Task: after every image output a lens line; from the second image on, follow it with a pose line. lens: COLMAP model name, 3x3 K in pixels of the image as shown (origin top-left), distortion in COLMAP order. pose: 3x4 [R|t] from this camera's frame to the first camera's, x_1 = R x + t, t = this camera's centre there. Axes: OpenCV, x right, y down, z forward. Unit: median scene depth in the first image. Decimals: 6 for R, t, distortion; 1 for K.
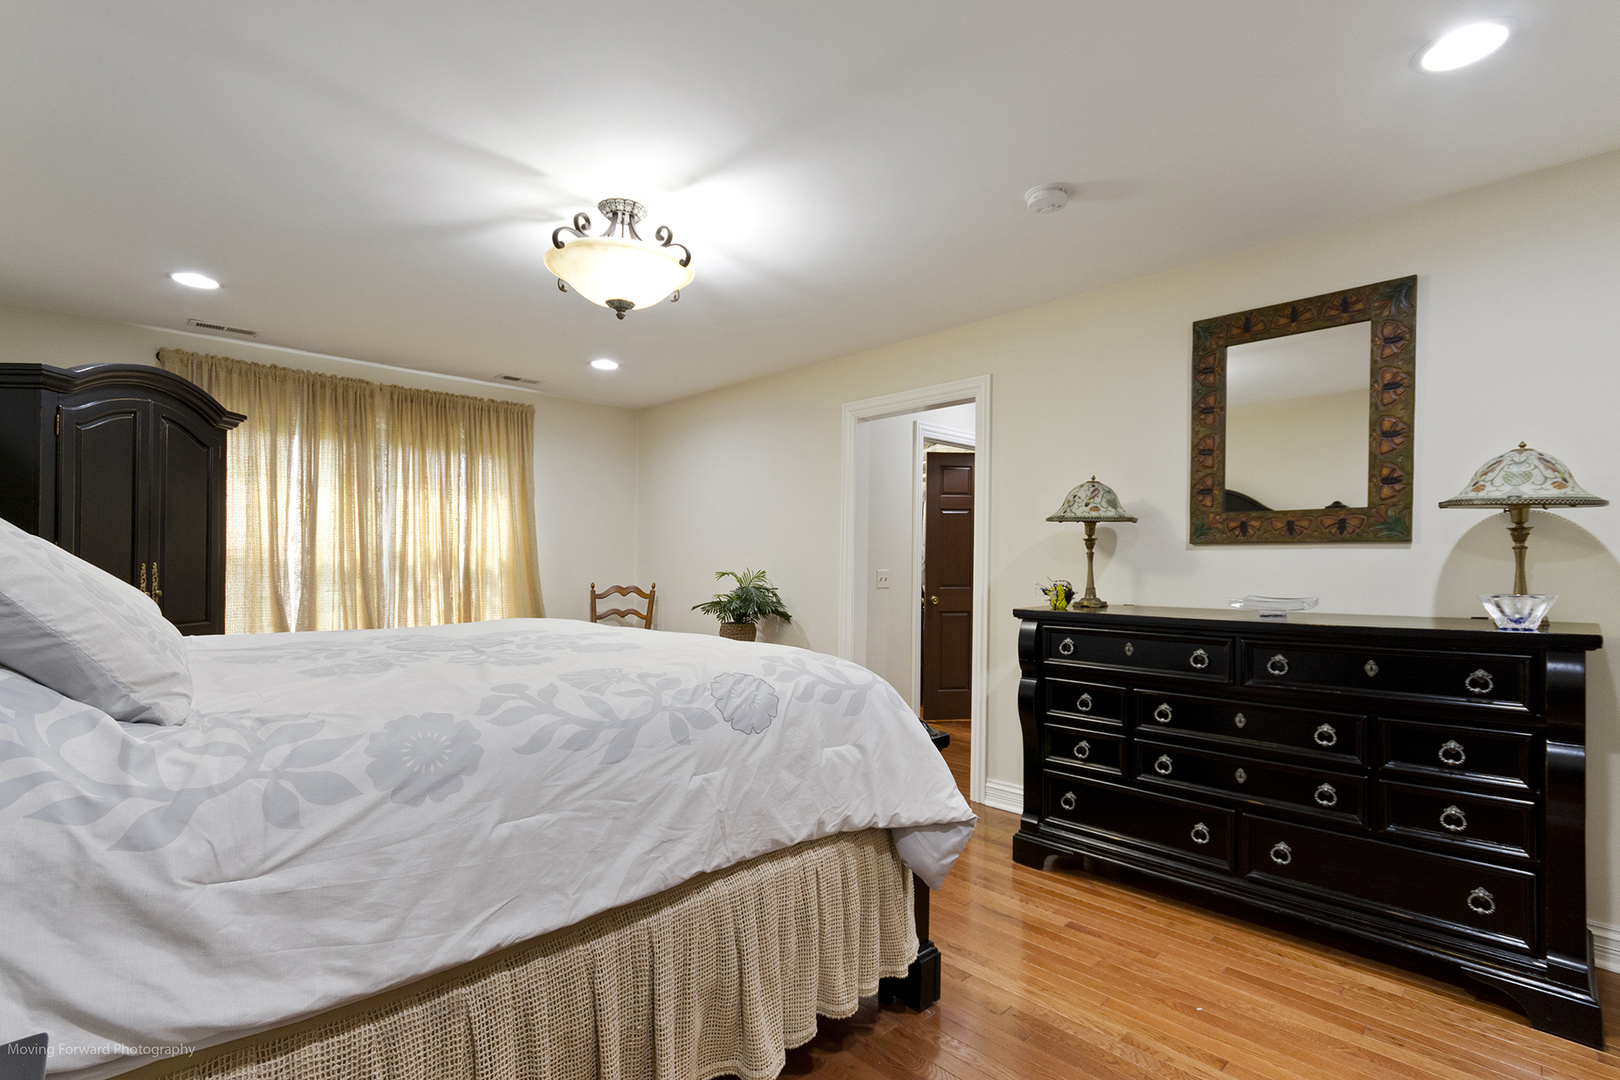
lens RADIAL K [[747.9, 0, 803.4], [0, 747.9, 550.1], [0, 0, 1]] dist [0.012499, 0.000871]
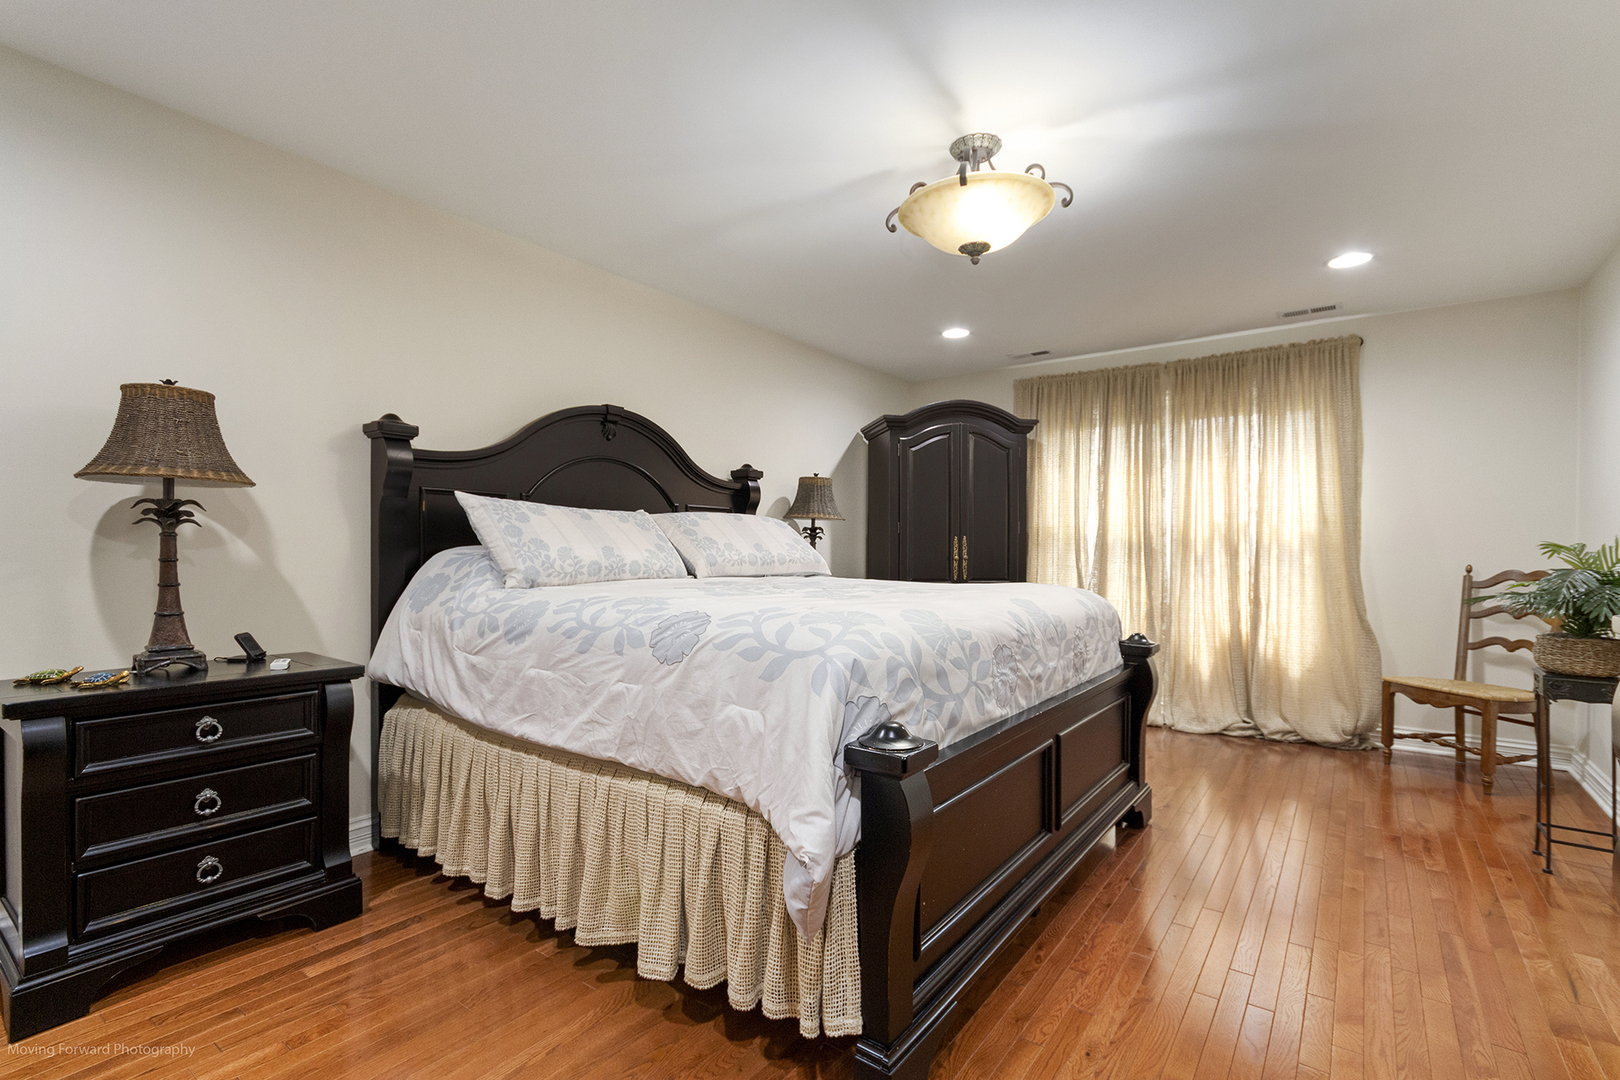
lens RADIAL K [[747.9, 0, 814.0], [0, 747.9, 540.0], [0, 0, 1]] dist [0.012499, 0.000871]
pose [[0.167294, -0.011830, -0.985836, 1.088508], [0.010642, 0.999891, -0.010193, 0.078755], [0.985850, -0.008786, 0.167402, 1.065244]]
